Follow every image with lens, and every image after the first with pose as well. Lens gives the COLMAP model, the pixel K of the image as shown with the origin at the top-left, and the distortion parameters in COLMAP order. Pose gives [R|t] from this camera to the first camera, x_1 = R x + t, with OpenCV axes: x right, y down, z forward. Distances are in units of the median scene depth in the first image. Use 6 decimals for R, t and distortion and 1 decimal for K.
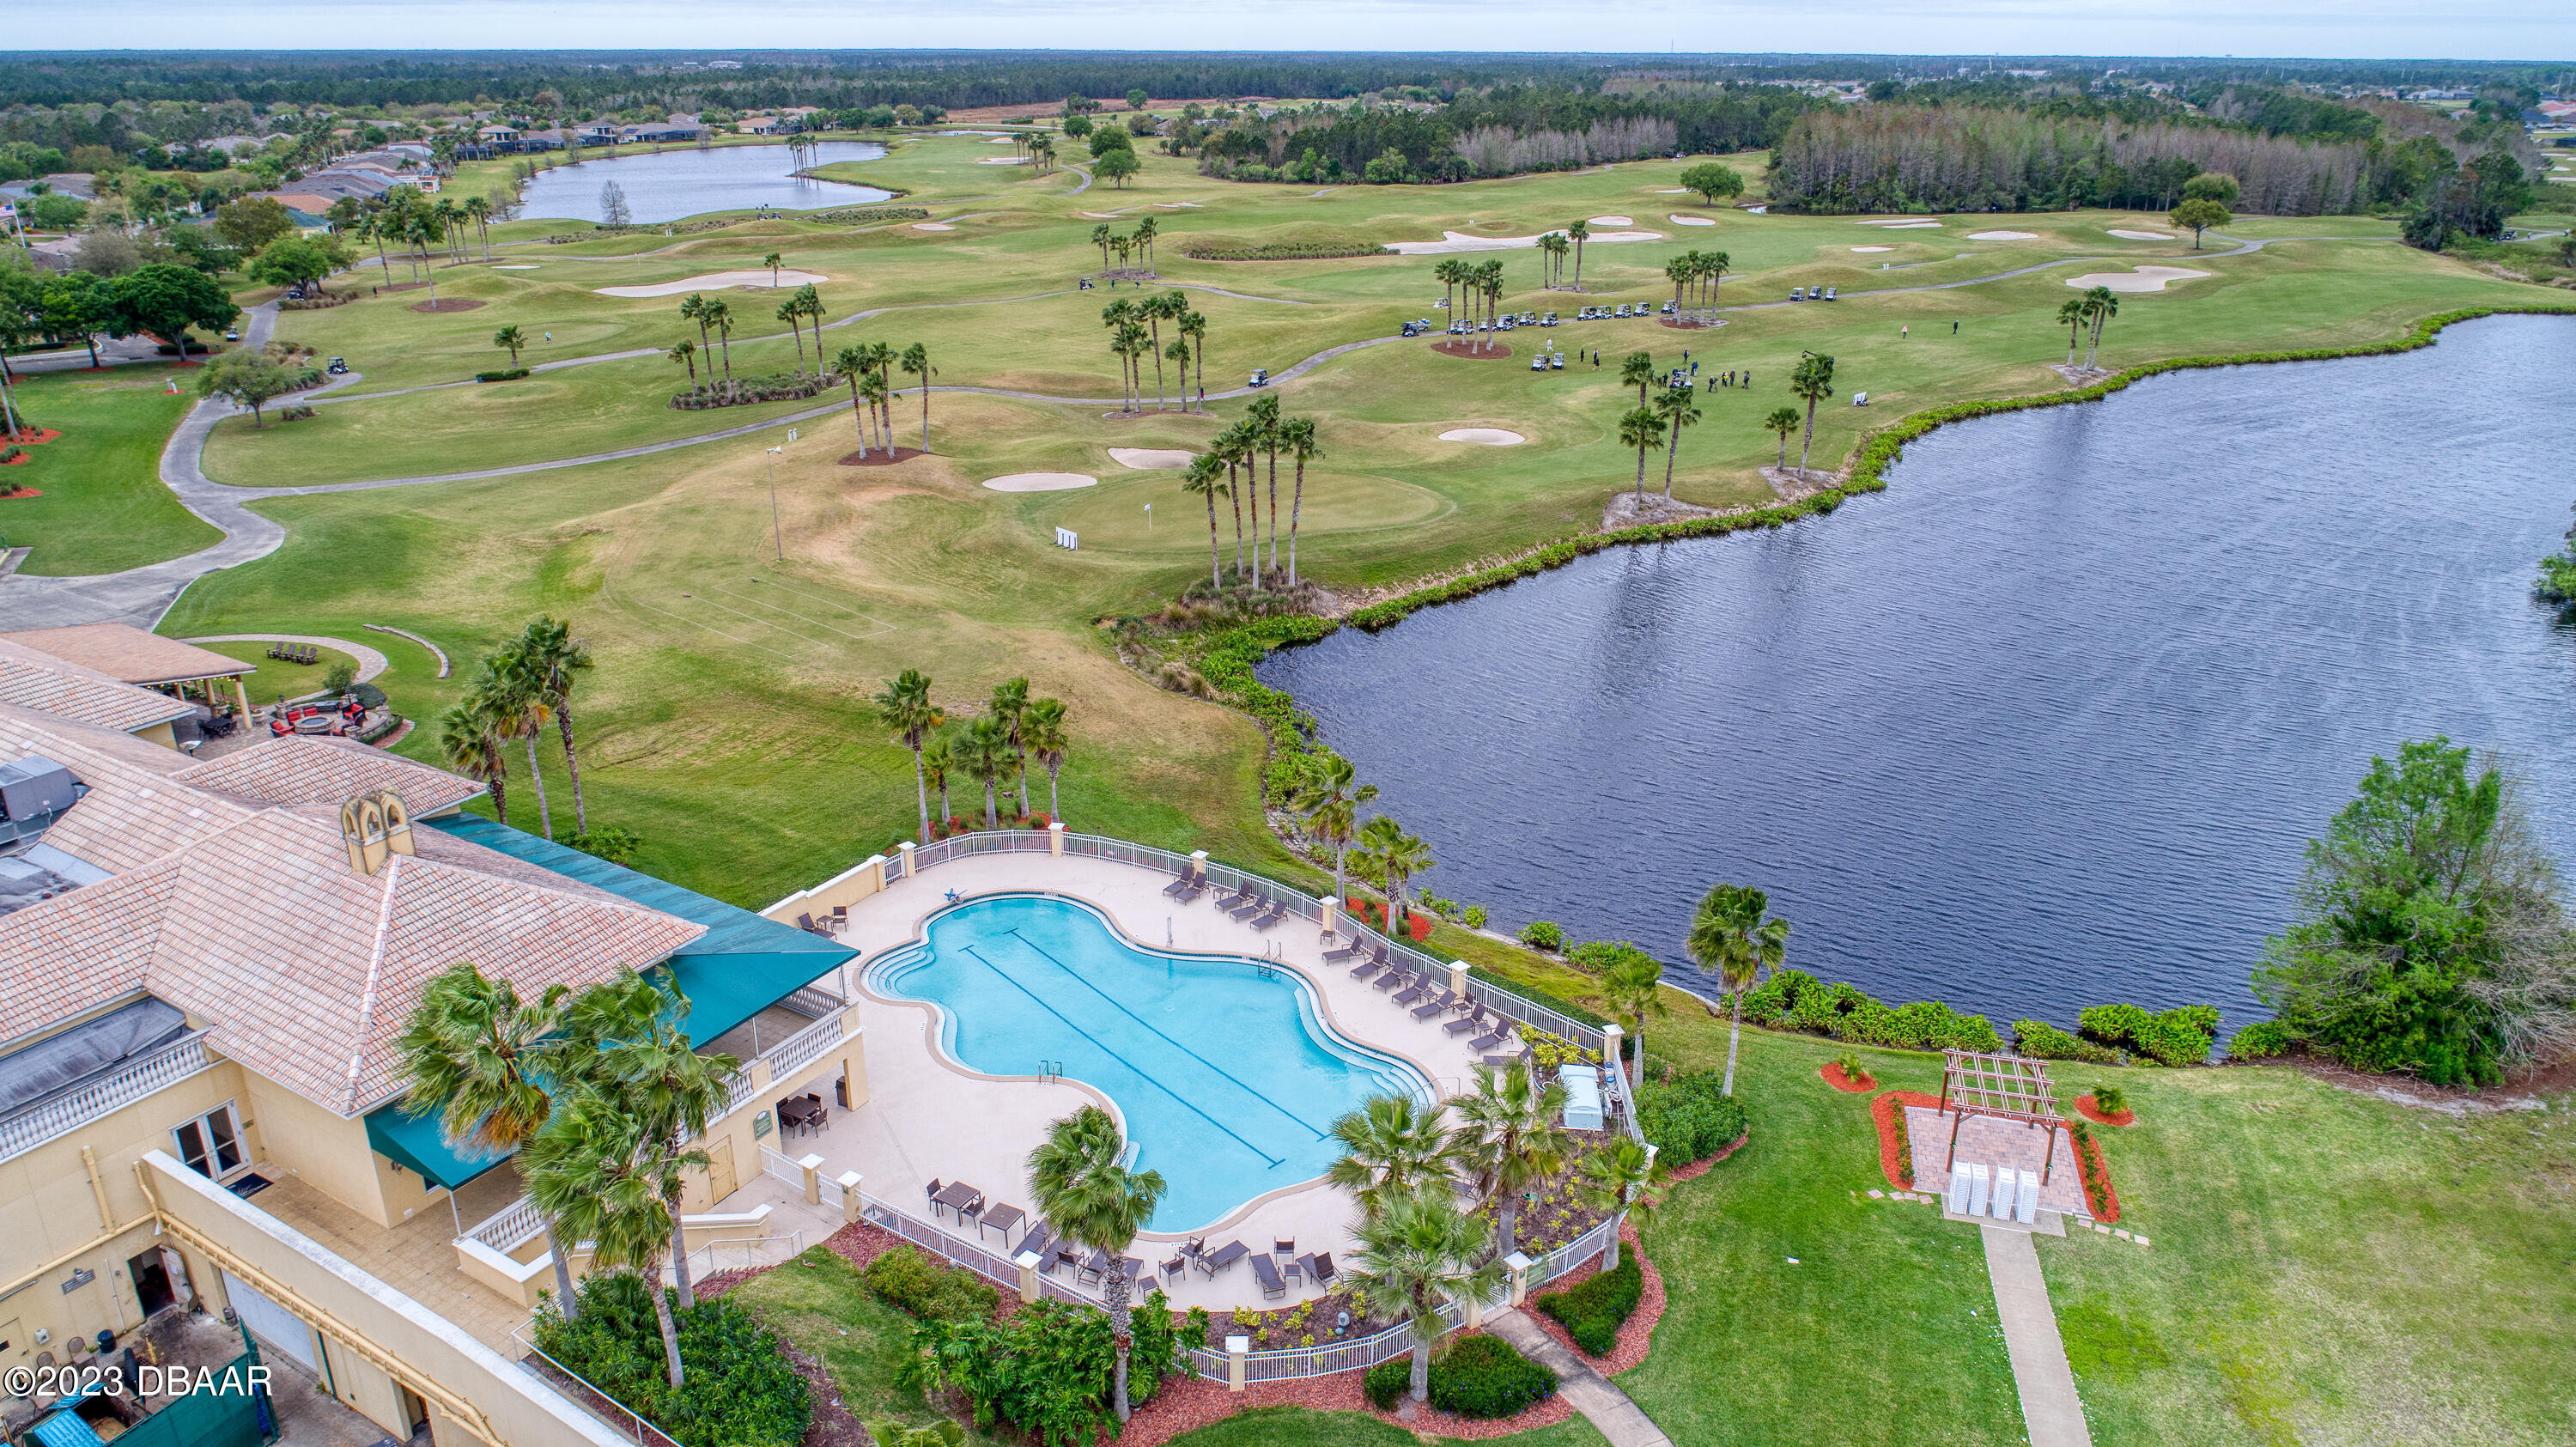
lens RADIAL K [[1733.8, 0, 1288.0], [0, 1733.8, 723.5], [0, 0, 1]] dist [-0.016493, 0.005653]
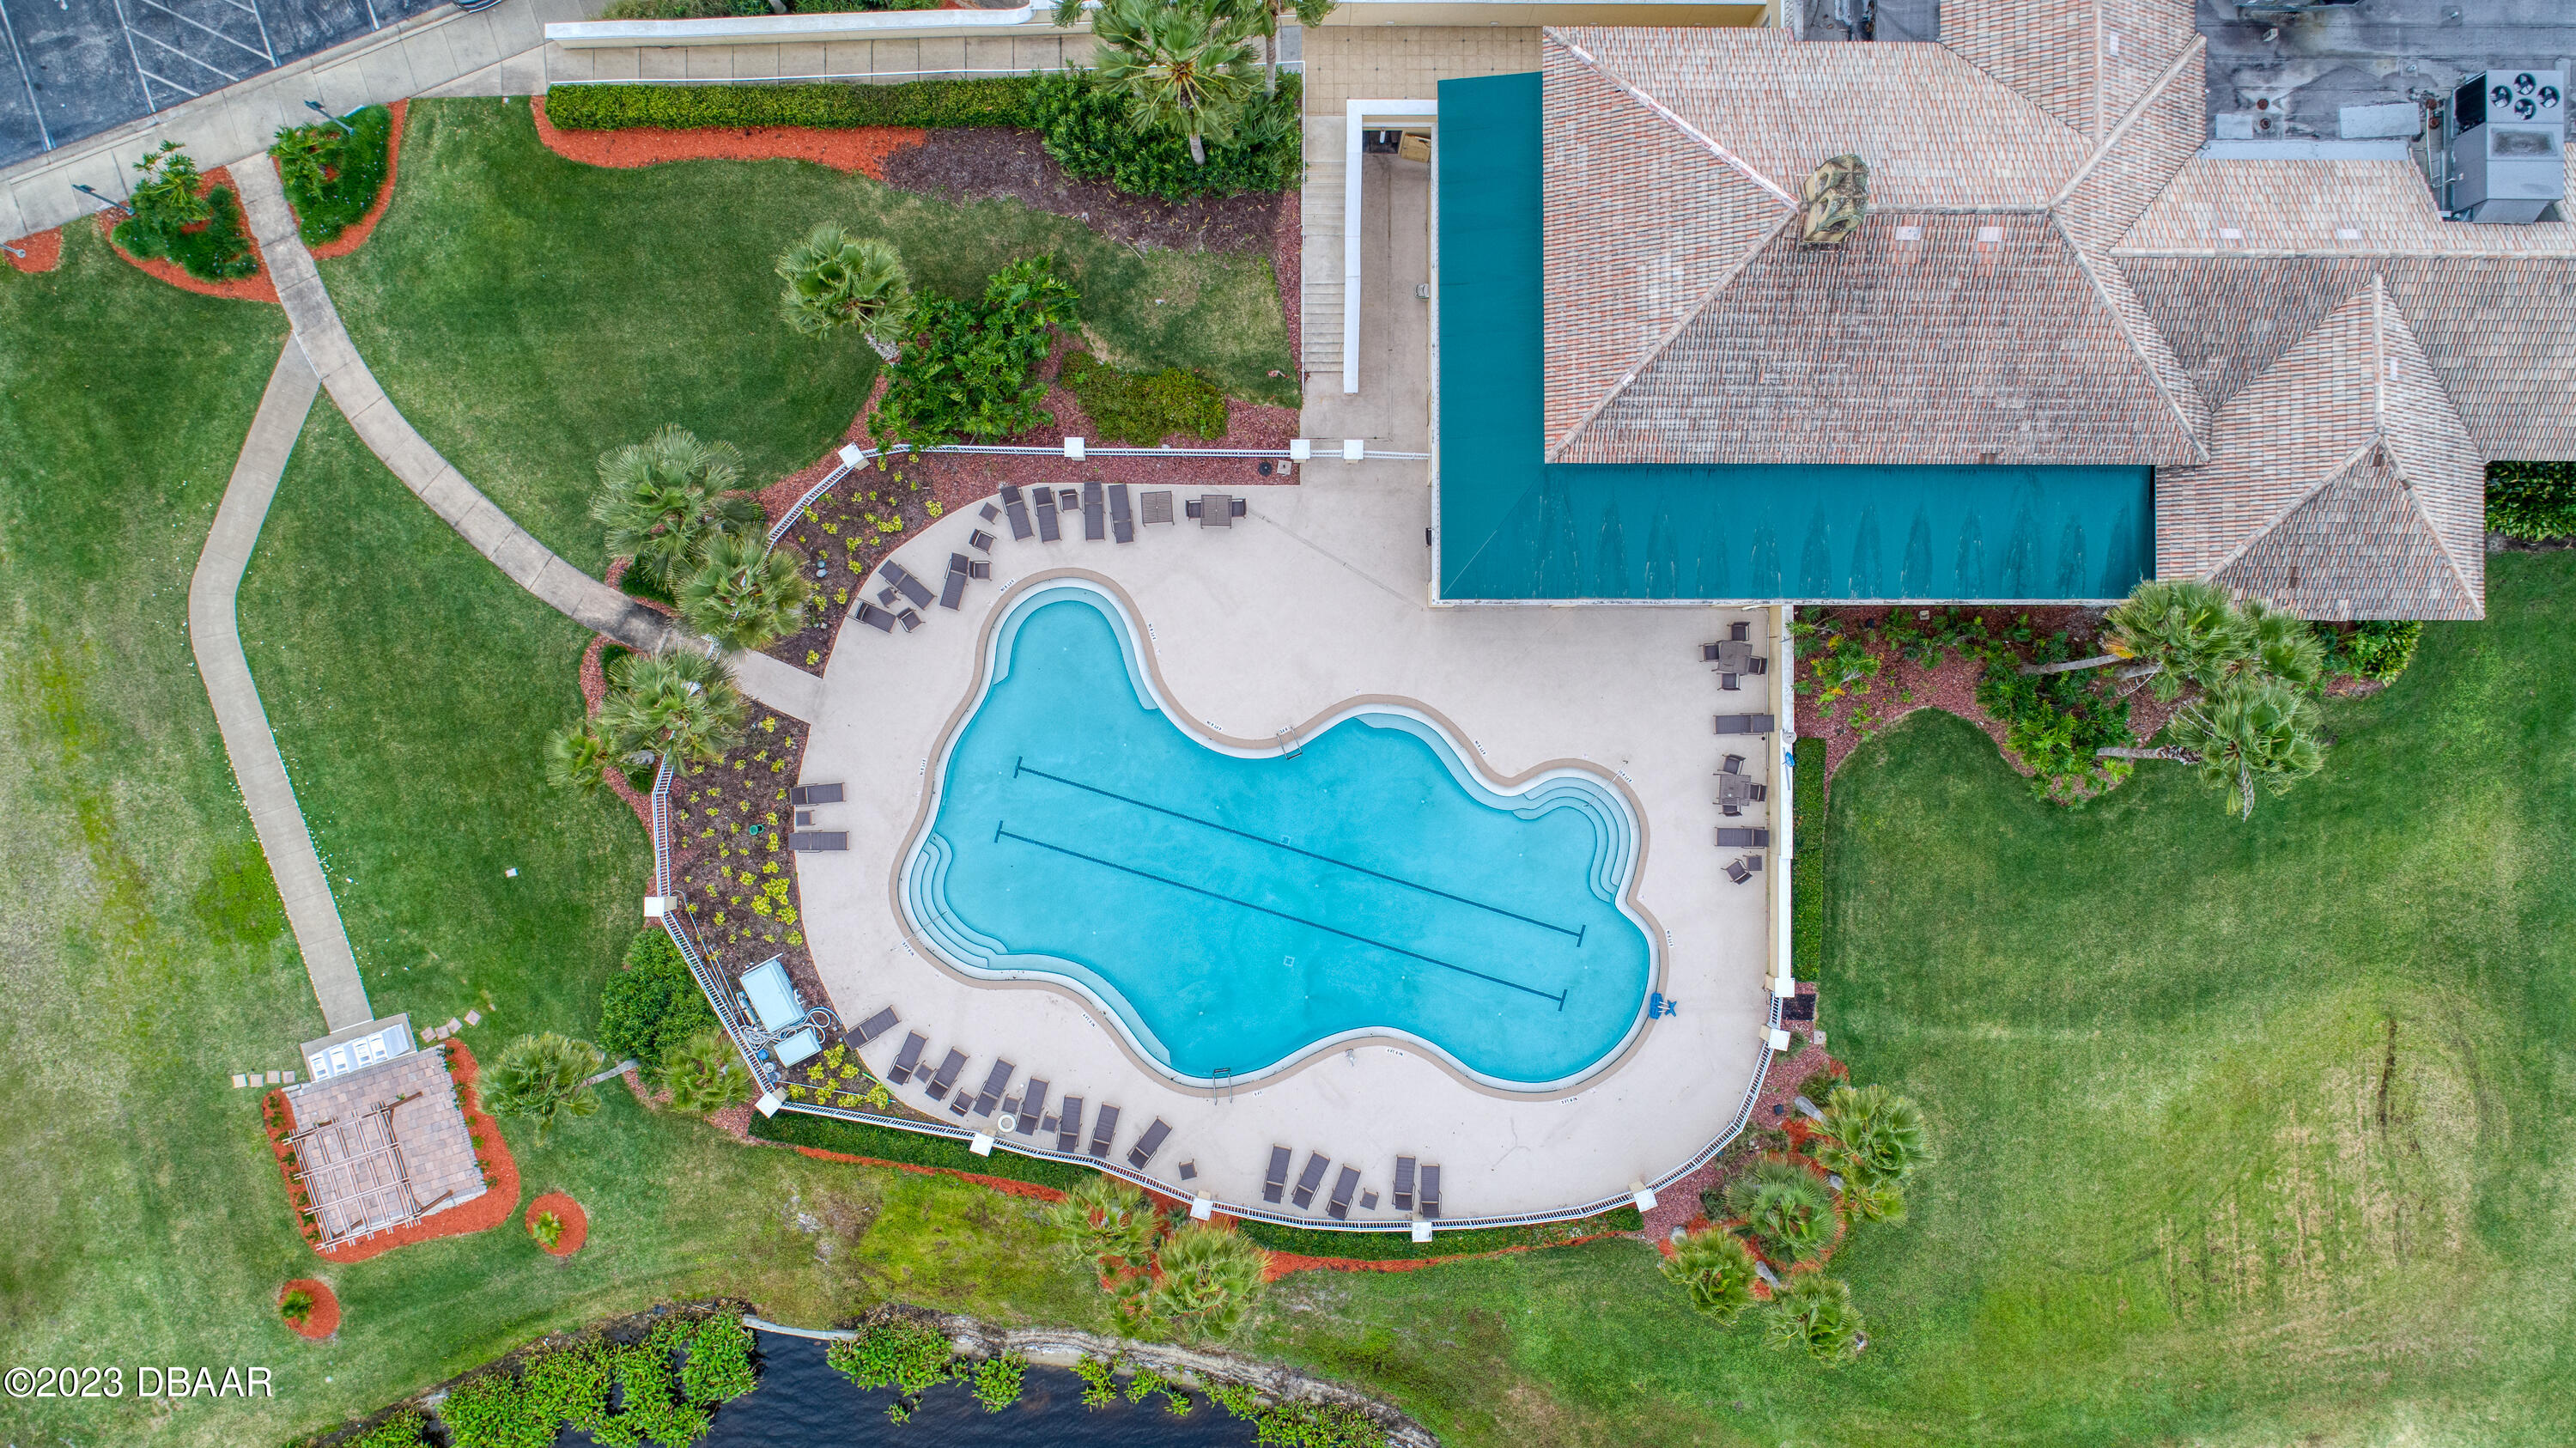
lens RADIAL K [[1733.9, 0, 1288.0], [0, 1733.9, 724.0], [0, 0, 1]] dist [-0.016493, 0.005653]
pose [[-0.850790, 0.525255, -0.016257, -0.142473], [-0.205249, -0.303659, 0.930411, -0.726068], [0.483766, 0.794921, 0.366158, 0.735662]]
